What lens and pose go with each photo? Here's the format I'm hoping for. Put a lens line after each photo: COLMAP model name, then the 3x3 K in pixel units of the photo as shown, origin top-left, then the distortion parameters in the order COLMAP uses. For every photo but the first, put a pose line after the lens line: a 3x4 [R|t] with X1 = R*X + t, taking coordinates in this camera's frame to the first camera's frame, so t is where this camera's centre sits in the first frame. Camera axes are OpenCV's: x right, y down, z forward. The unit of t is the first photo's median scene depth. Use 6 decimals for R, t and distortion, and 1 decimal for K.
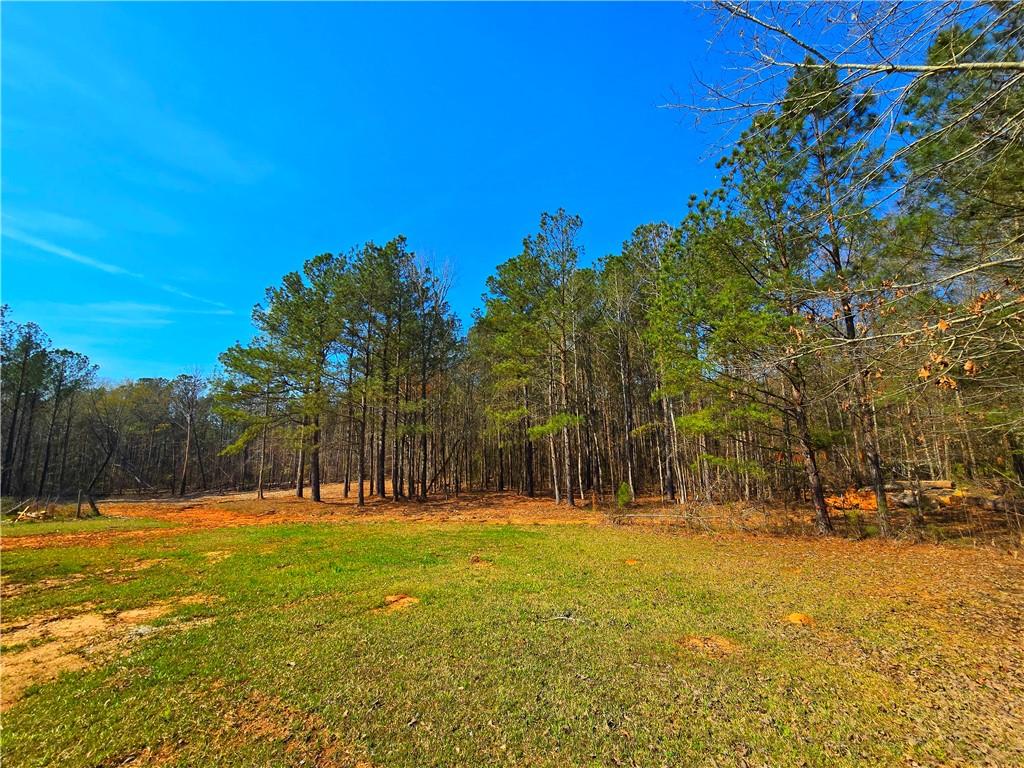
lens RADIAL K [[419.9, 0, 516.3], [0, 419.9, 377.3], [0, 0, 1]] dist [0.000110, -0.000957]
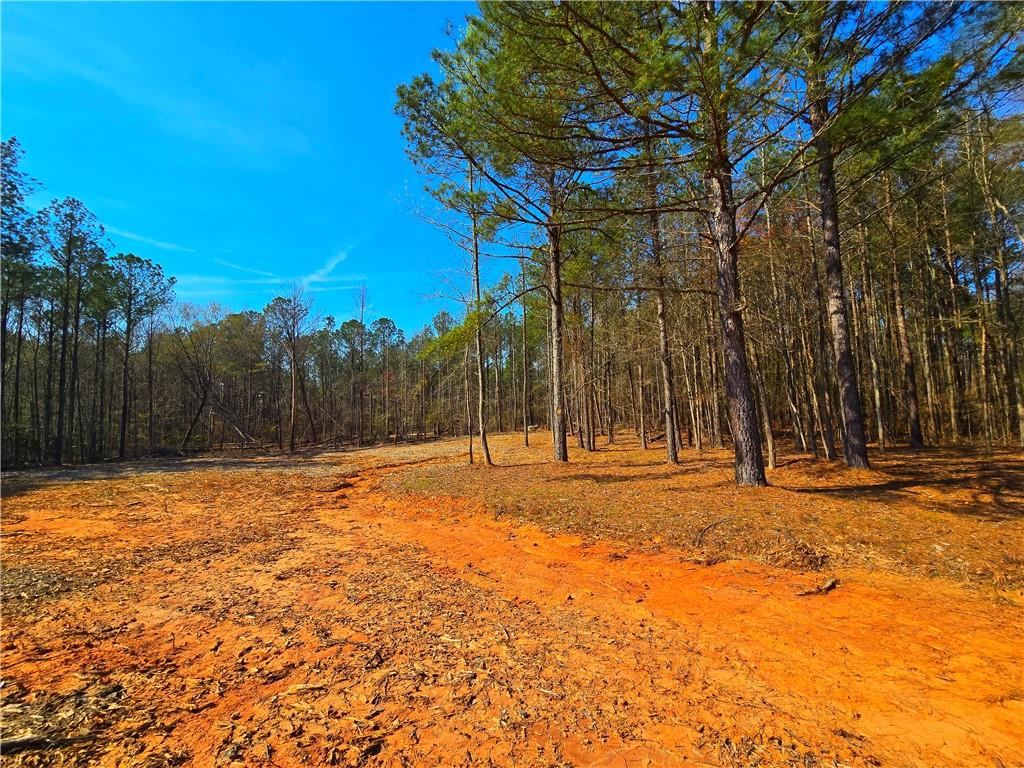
lens RADIAL K [[419.9, 0, 515.7], [0, 419.9, 377.1], [0, 0, 1]] dist [0.000110, -0.000957]
pose [[0.991260, -0.028070, -0.128903, -0.379217], [0.041927, 0.993473, 0.106084, 0.104596], [0.125084, -0.110562, 0.985967, 0.396266]]
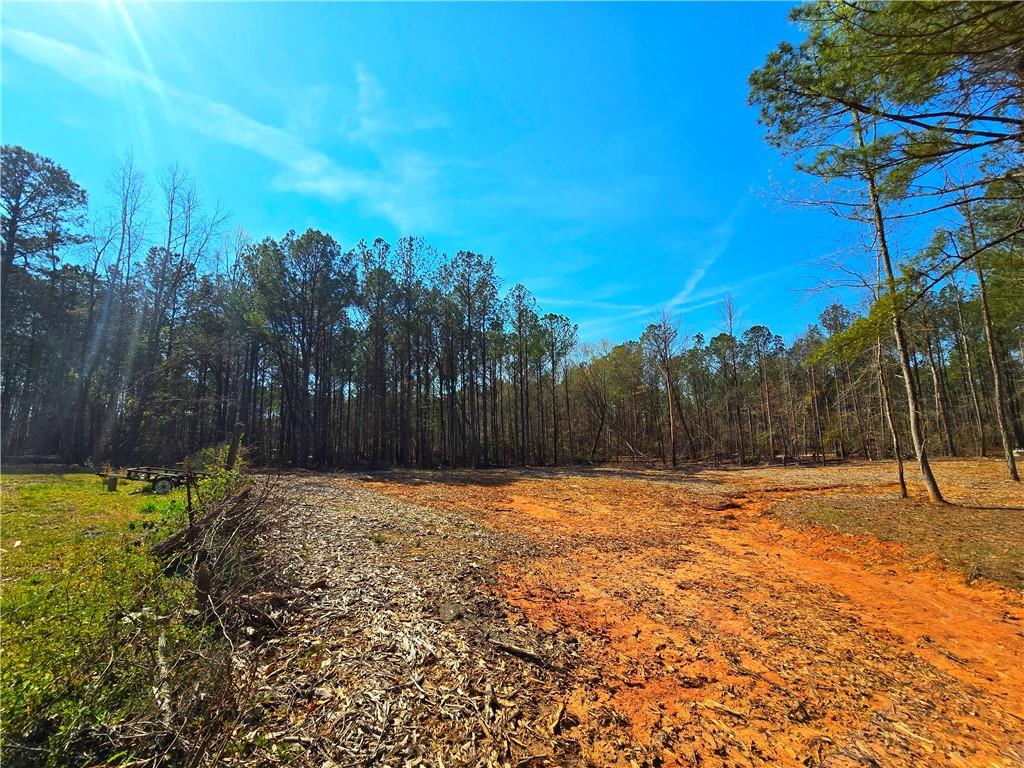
lens RADIAL K [[419.9, 0, 520.2], [0, 419.9, 379.1], [0, 0, 1]] dist [0.000110, -0.000957]
pose [[0.577181, -0.118628, -0.807954, -0.387886], [0.170501, 0.985093, -0.022835, 0.105276], [0.798619, -0.124577, 0.588803, 0.391514]]
